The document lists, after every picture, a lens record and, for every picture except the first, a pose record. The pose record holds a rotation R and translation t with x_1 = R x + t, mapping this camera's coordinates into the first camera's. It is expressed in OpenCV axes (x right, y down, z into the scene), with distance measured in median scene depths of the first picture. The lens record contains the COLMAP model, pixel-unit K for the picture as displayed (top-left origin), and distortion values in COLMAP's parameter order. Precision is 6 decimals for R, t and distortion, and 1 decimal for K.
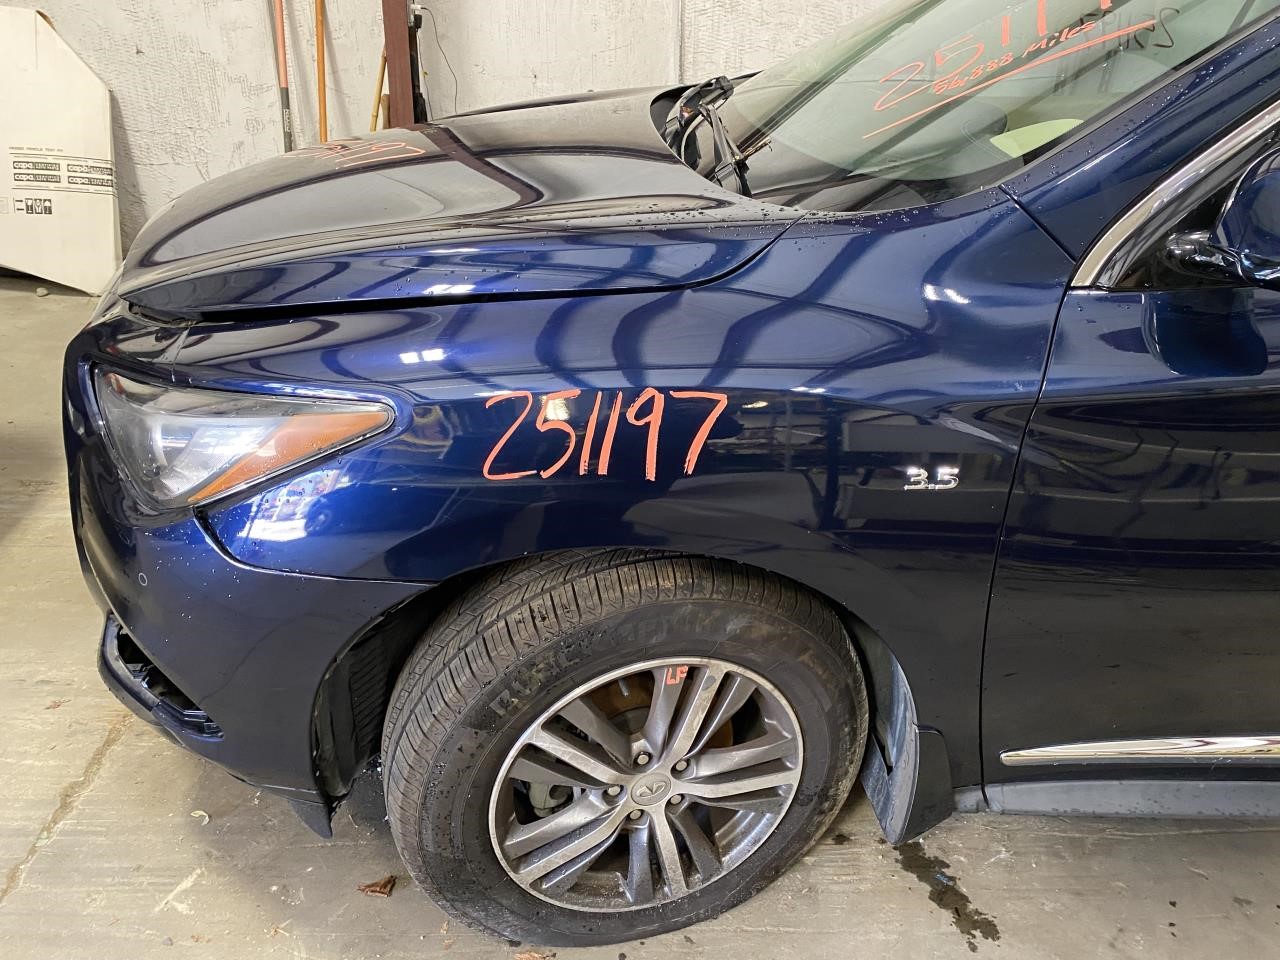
lens RADIAL K [[977.1, 0, 640.3], [0, 977.1, 480.1], [0, 0, 1]] dist [0.008075, 0.001224]
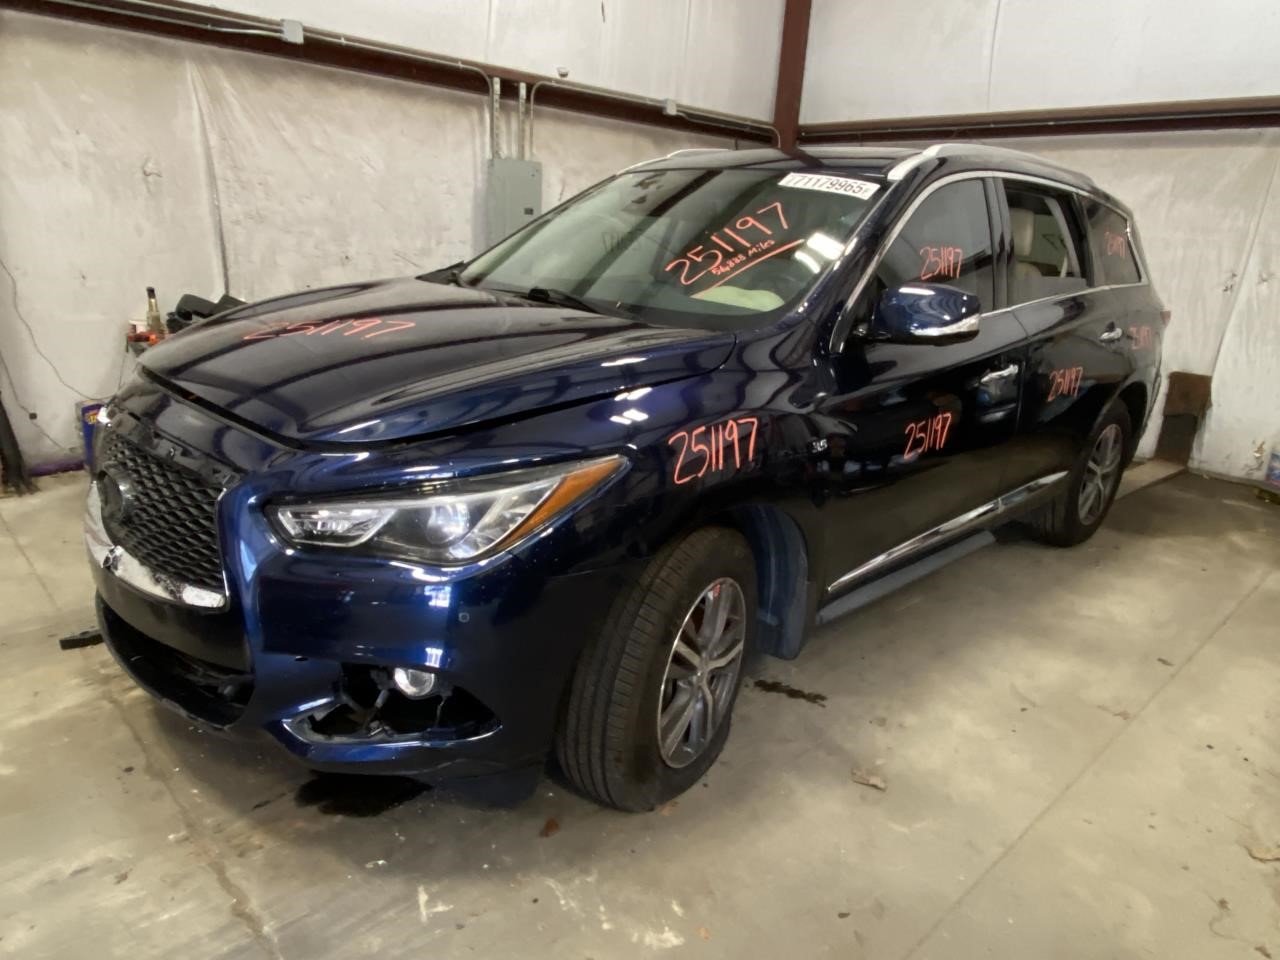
lens RADIAL K [[806.9, 0, 634.6], [0, 806.9, 485.2], [0, 0, 1]] dist [0.002797, 0.002487]
pose [[0.741701, -0.193879, 0.642099, -0.836031], [0.276187, 0.960667, -0.028960, 0.015607], [-0.611229, 0.198819, 0.766075, -0.047521]]
